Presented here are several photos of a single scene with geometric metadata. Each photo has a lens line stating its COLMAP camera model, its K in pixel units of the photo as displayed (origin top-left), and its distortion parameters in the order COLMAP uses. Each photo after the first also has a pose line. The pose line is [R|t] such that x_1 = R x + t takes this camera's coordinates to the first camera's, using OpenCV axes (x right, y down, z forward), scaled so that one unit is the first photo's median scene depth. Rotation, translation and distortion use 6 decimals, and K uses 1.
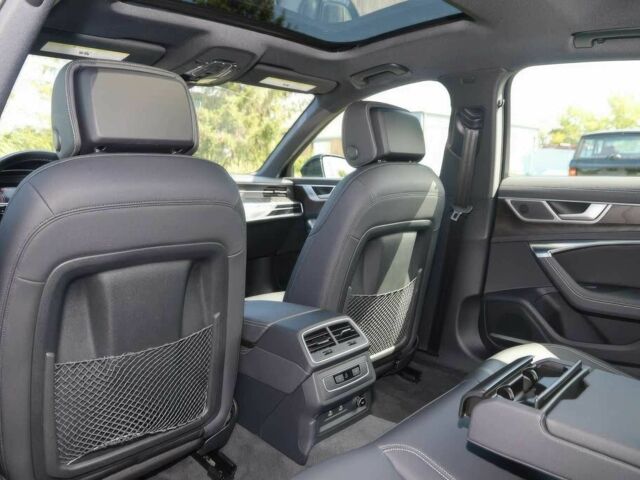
lens RADIAL K [[480.3, 0, 320.0], [0, 480.3, 240.0], [0, 0, 1]] dist [-0.108249, 0.051867]
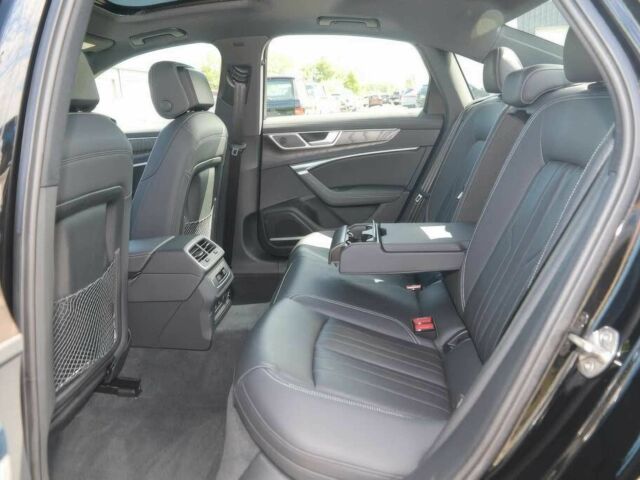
lens RADIAL K [[480.3, 0, 320.0], [0, 480.3, 240.0], [0, 0, 1]] dist [-0.108249, 0.051867]
pose [[0.769761, -0.205039, 0.604506, -0.398406], [0.141302, 0.978247, 0.151877, 0.019796], [-0.622496, -0.031491, 0.781989, -0.161154]]
